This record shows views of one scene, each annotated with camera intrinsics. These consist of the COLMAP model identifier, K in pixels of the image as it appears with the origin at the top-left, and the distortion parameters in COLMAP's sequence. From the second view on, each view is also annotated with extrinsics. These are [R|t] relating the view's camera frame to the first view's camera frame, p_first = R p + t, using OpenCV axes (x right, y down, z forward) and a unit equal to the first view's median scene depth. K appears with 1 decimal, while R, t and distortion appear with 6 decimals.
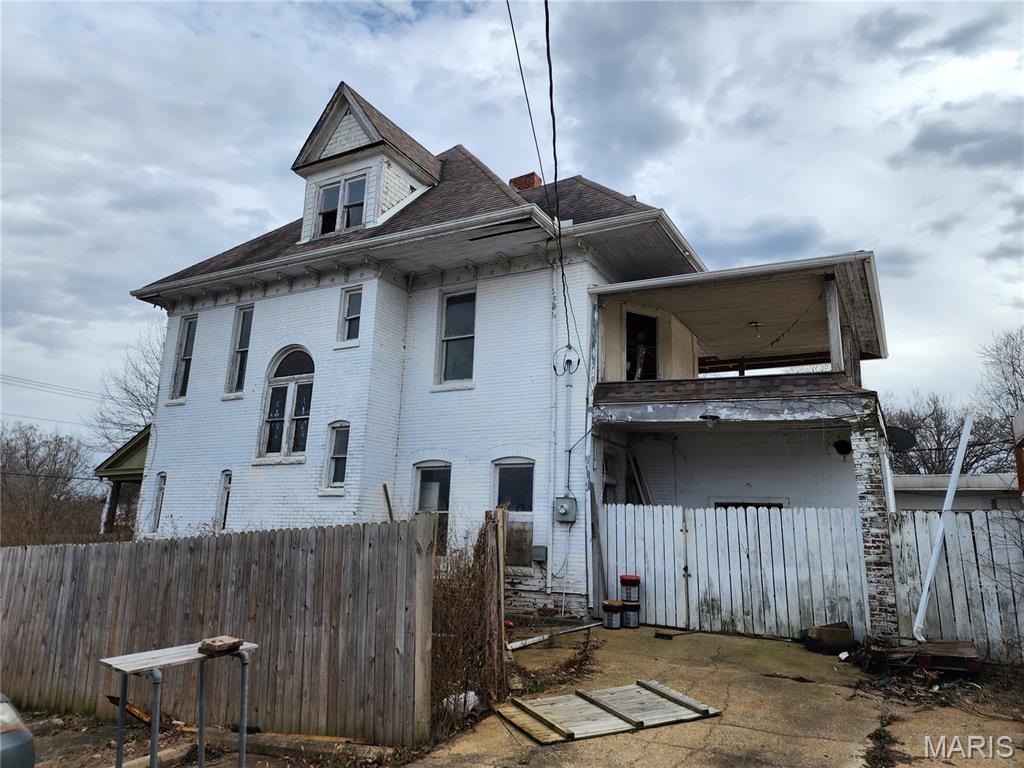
lens RADIAL K [[684.4, 0, 512.1], [0, 684.4, 380.7], [0, 0, 1]] dist [0.054788, -0.043598]
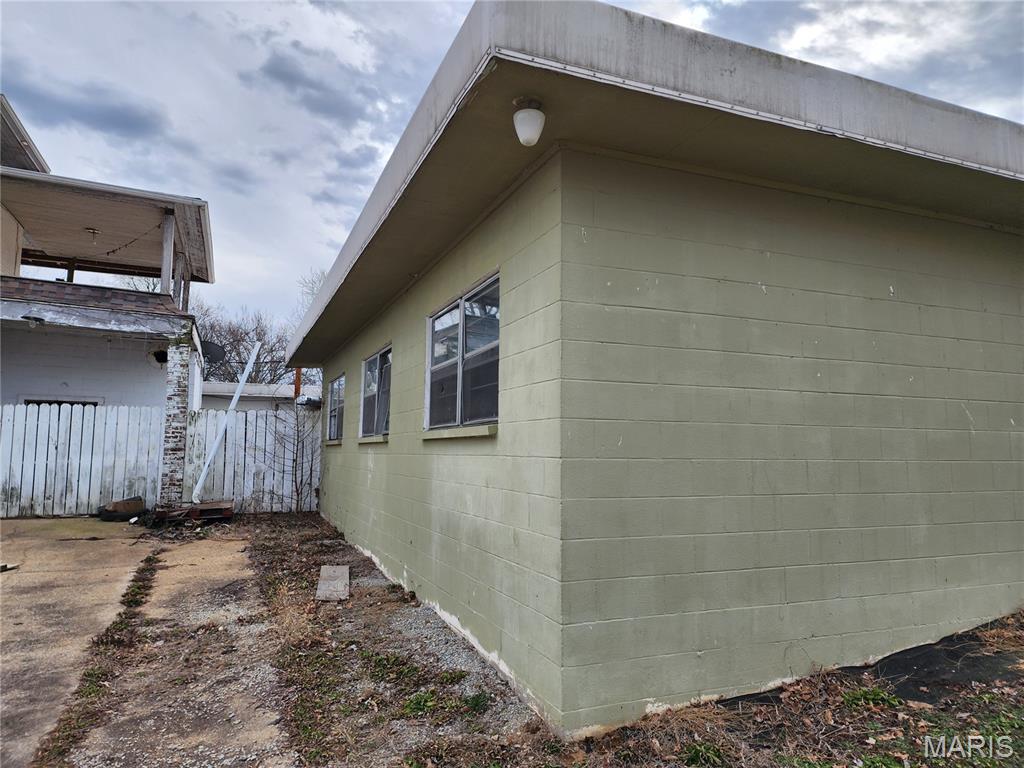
lens RADIAL K [[684.4, 0, 532.8], [0, 684.4, 371.9], [0, 0, 1]] dist [0.054788, -0.043598]
pose [[0.598335, 0.065851, 0.798535, -0.095054], [-0.164887, 0.985406, 0.042287, -0.036456], [-0.784096, -0.156970, 0.600461, -0.236776]]
